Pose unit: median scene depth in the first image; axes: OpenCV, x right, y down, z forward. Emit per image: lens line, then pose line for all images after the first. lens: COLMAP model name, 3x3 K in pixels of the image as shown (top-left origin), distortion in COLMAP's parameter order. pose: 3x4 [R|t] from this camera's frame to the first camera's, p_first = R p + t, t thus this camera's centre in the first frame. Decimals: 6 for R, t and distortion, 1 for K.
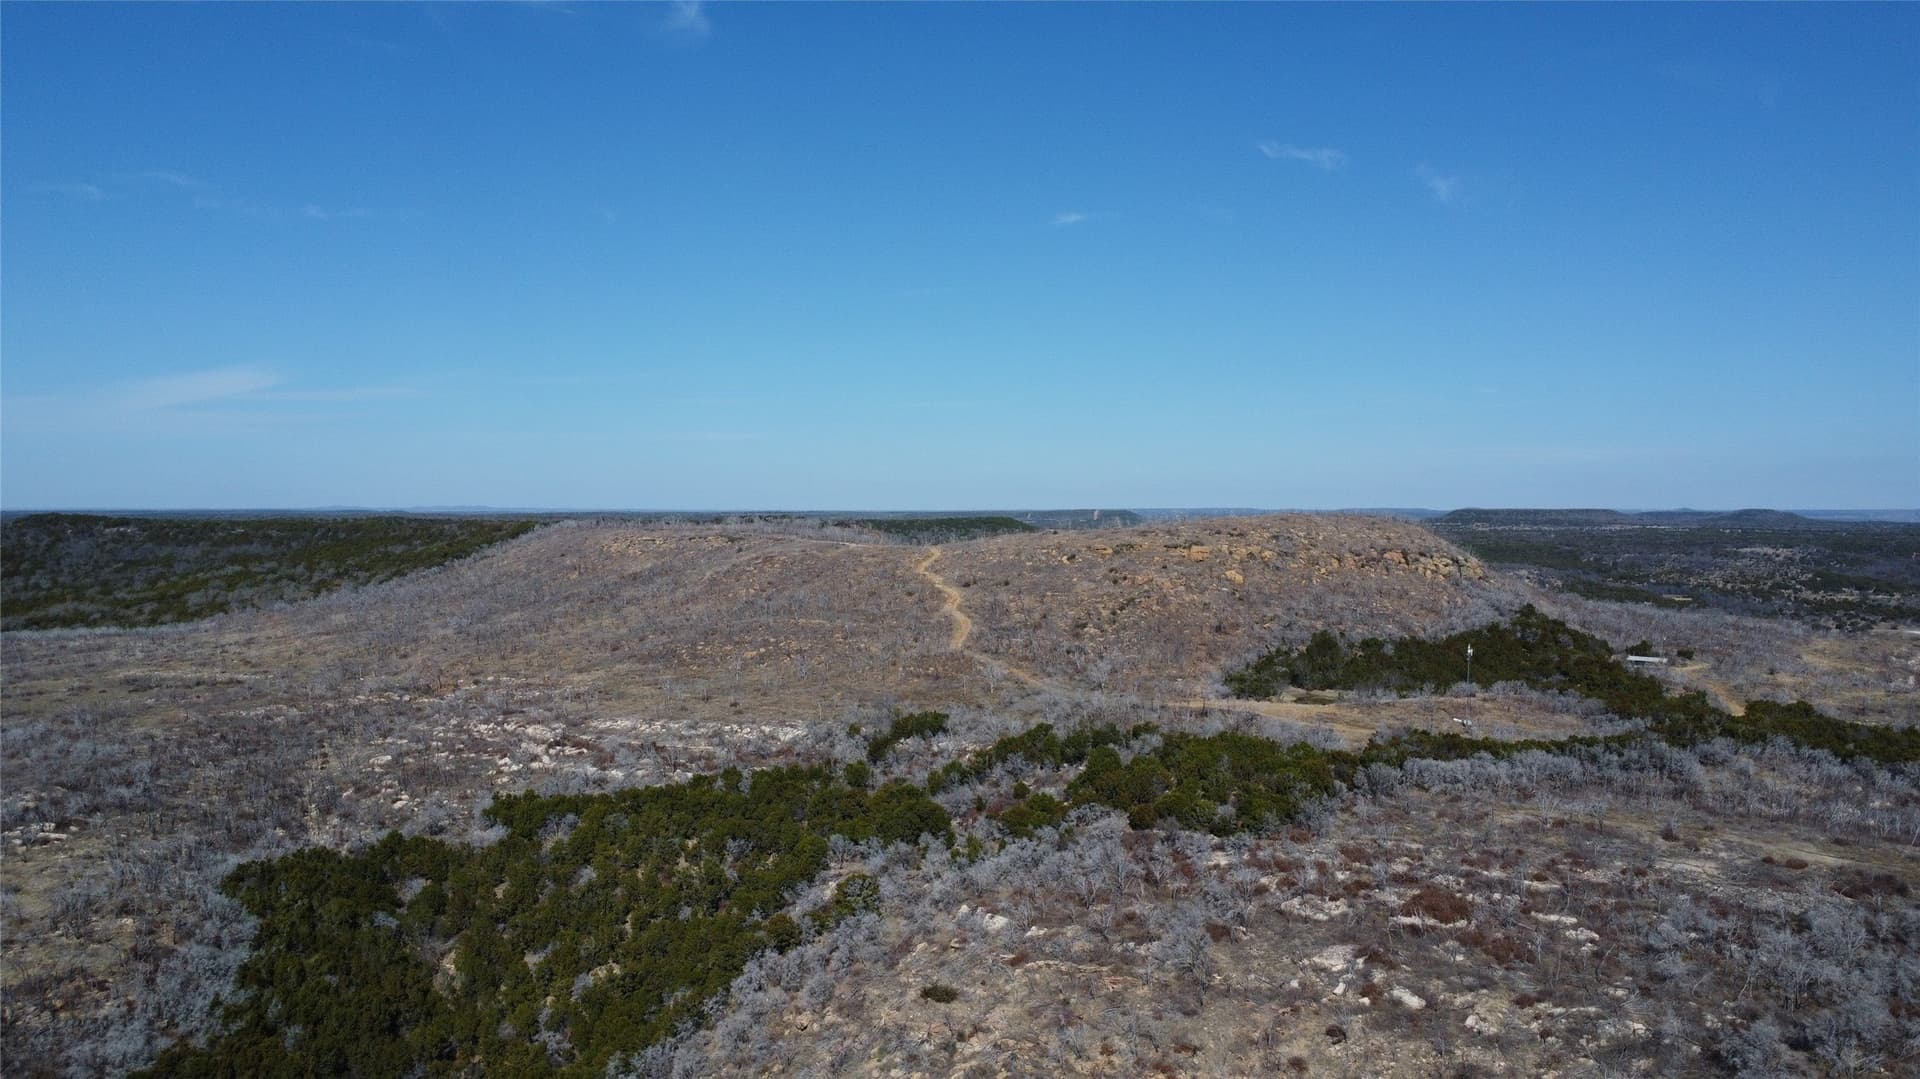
lens RADIAL K [[1393.9, 0, 952.4], [0, 1393.9, 530.3], [0, 0, 1]] dist [-0.019999, -0.024043]
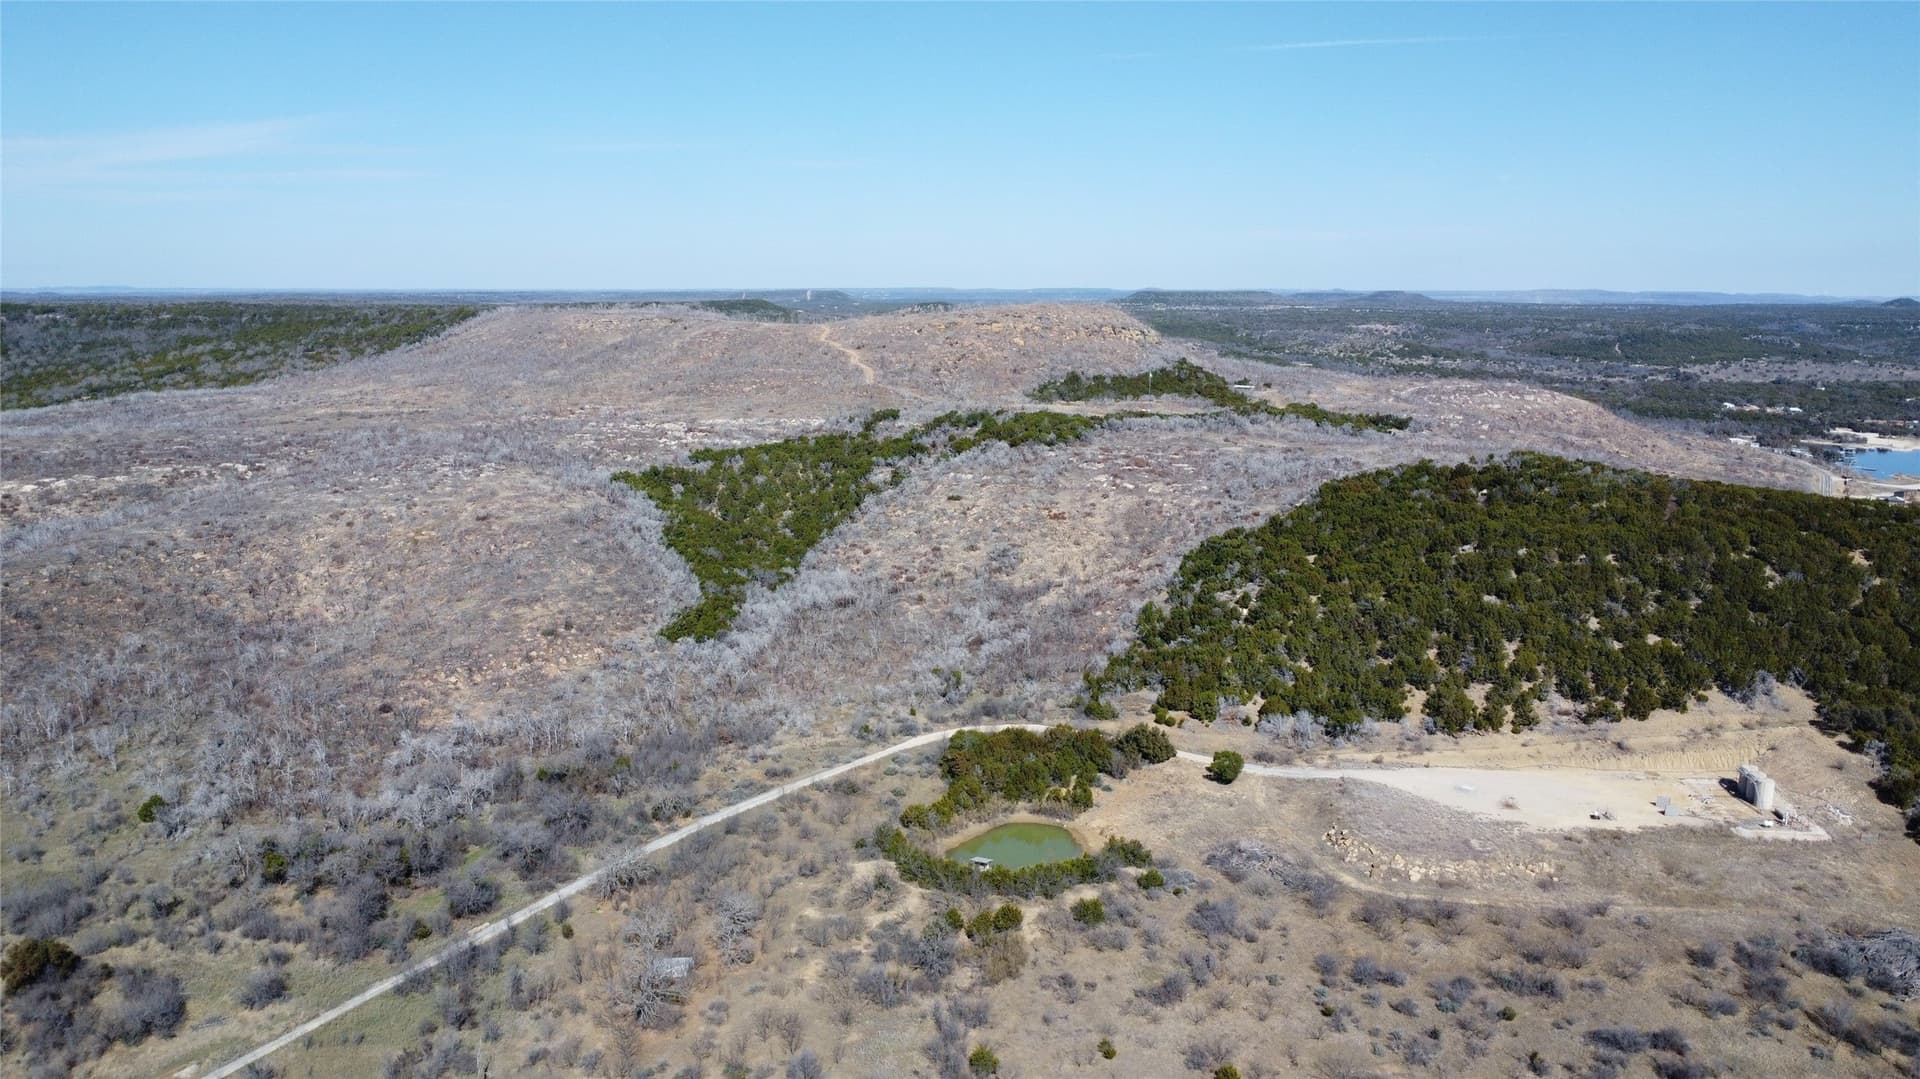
lens RADIAL K [[1393.9, 0, 952.4], [0, 1393.9, 530.3], [0, 0, 1]] dist [-0.019999, -0.024043]
pose [[0.976394, -0.035304, 0.213091, -0.367680], [0.001485, 0.987626, 0.156824, -0.008873], [-0.215991, -0.152805, 0.964364, -0.975869]]
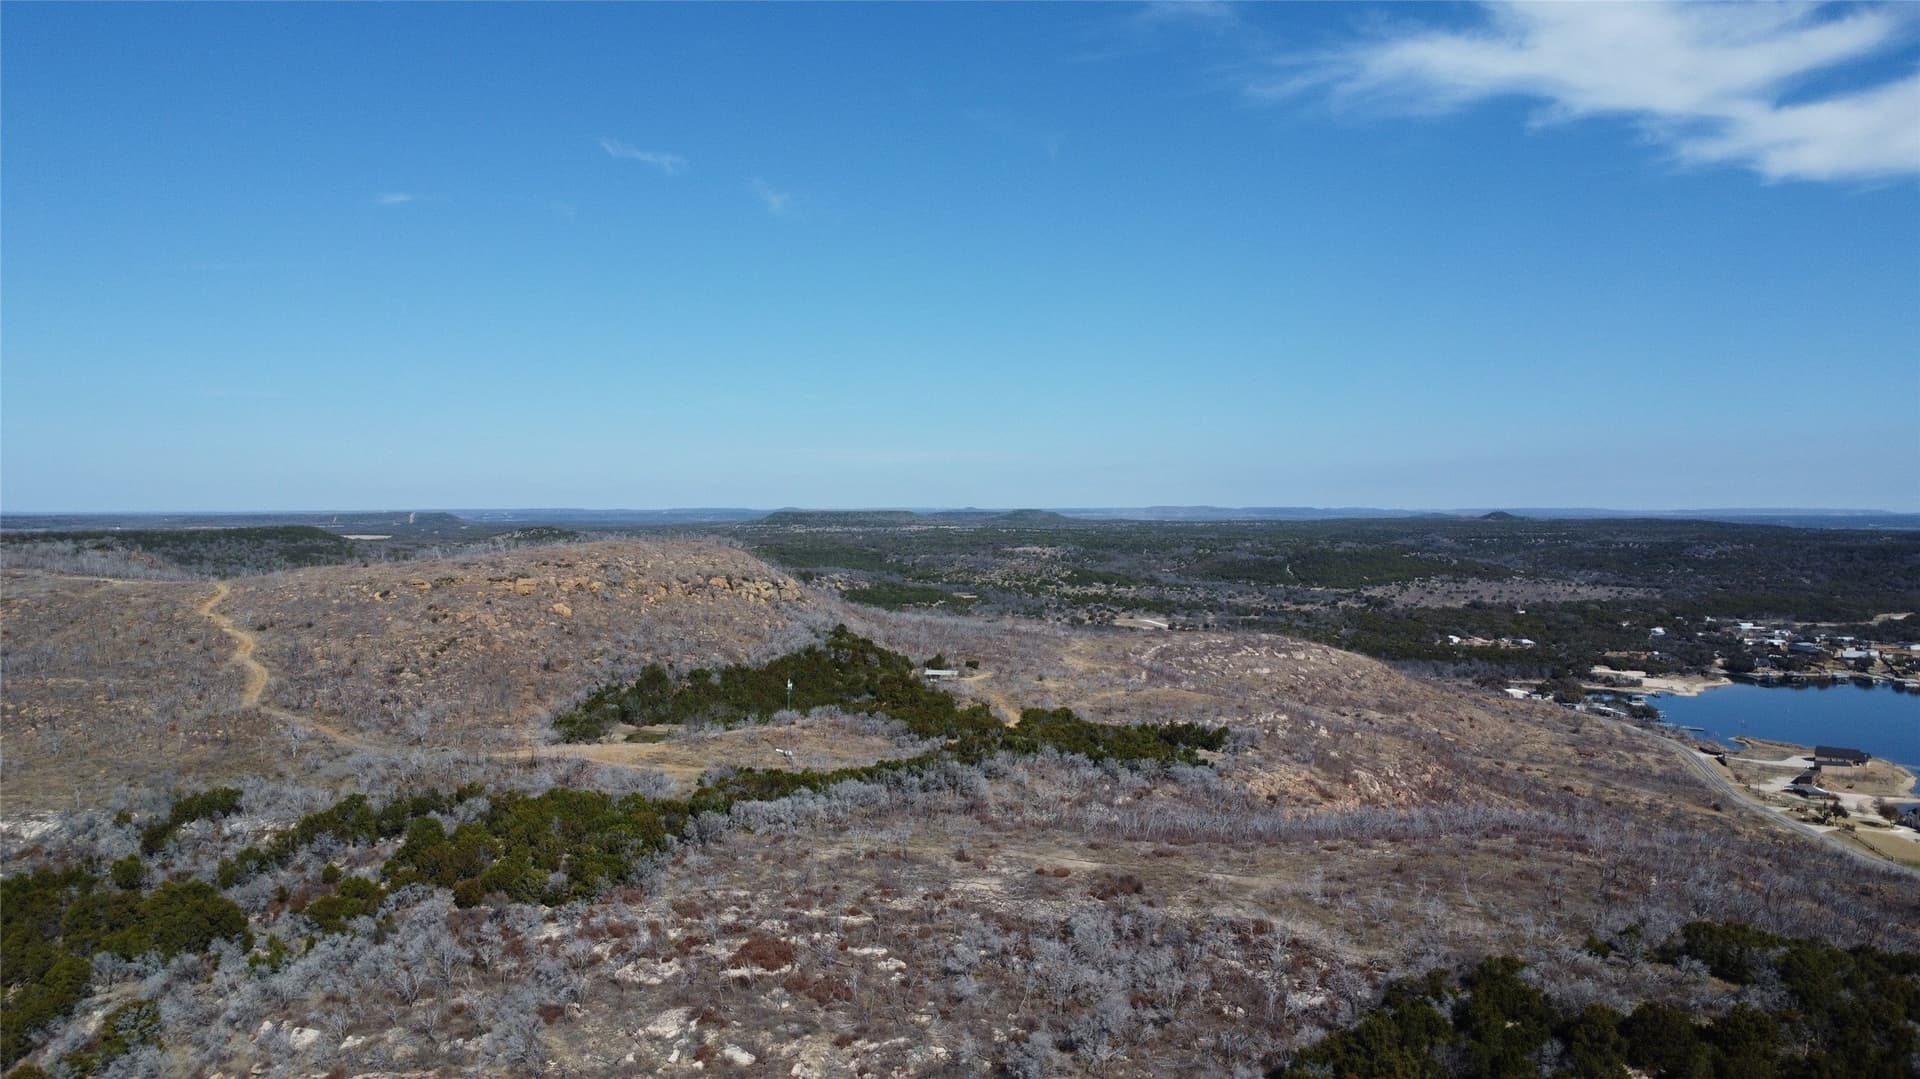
lens RADIAL K [[1393.9, 0, 952.4], [0, 1393.9, 530.3], [0, 0, 1]] dist [-0.019999, -0.024043]
pose [[0.889823, -0.009985, 0.456196, -0.000295], [0.009720, 0.999948, 0.002929, -0.034663], [-0.456202, 0.001828, 0.889874, -0.001404]]
